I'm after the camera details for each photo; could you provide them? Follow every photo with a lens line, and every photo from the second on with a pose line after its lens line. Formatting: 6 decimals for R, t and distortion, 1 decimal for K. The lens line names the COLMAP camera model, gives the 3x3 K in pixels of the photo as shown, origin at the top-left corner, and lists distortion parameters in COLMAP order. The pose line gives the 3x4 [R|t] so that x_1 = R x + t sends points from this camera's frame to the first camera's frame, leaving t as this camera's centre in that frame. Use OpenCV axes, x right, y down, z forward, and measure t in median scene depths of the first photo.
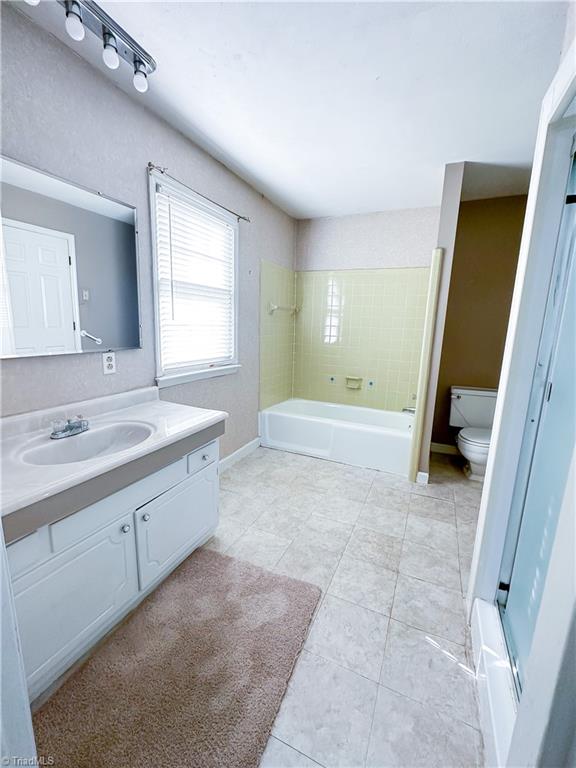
lens RADIAL K [[328.3, 0, 287.8], [0, 328.3, 383.3], [0, 0, 1]] dist [0.000767, -0.000273]
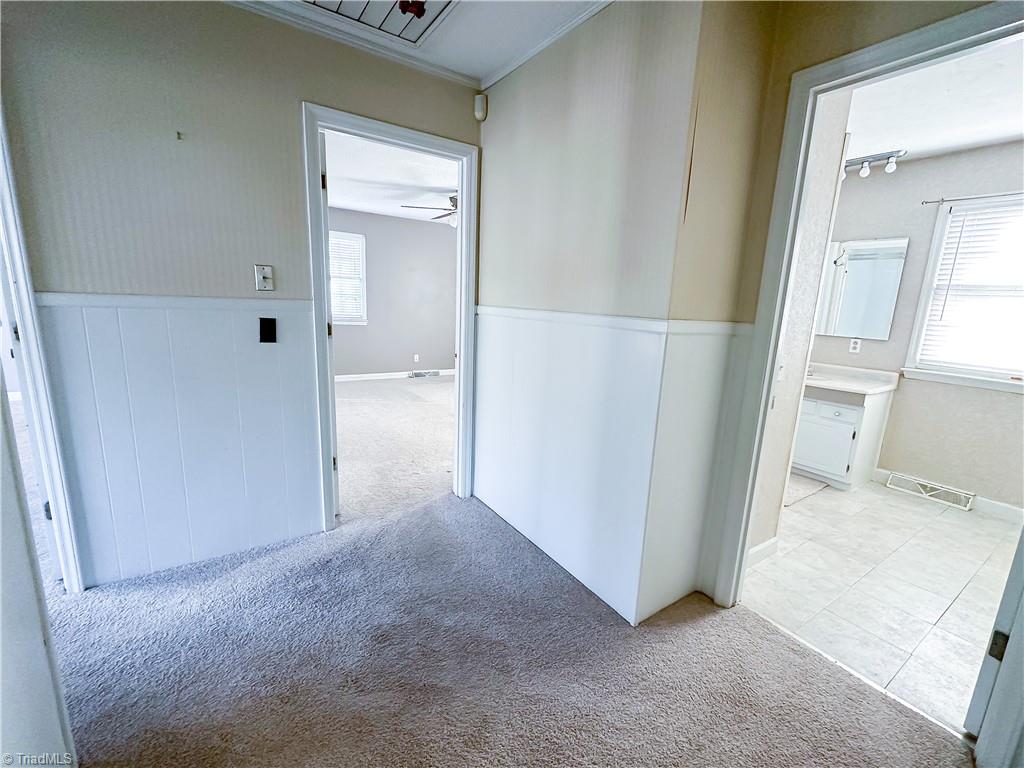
lens RADIAL K [[437.7, 0, 513.1], [0, 437.7, 387.8], [0, 0, 1]] dist [0.000767, -0.000273]
pose [[-0.536038, 0.104075, -0.837754, 1.807986], [-0.223847, 0.939326, 0.259922, -0.045121], [0.813975, 0.326857, -0.480218, 0.659331]]
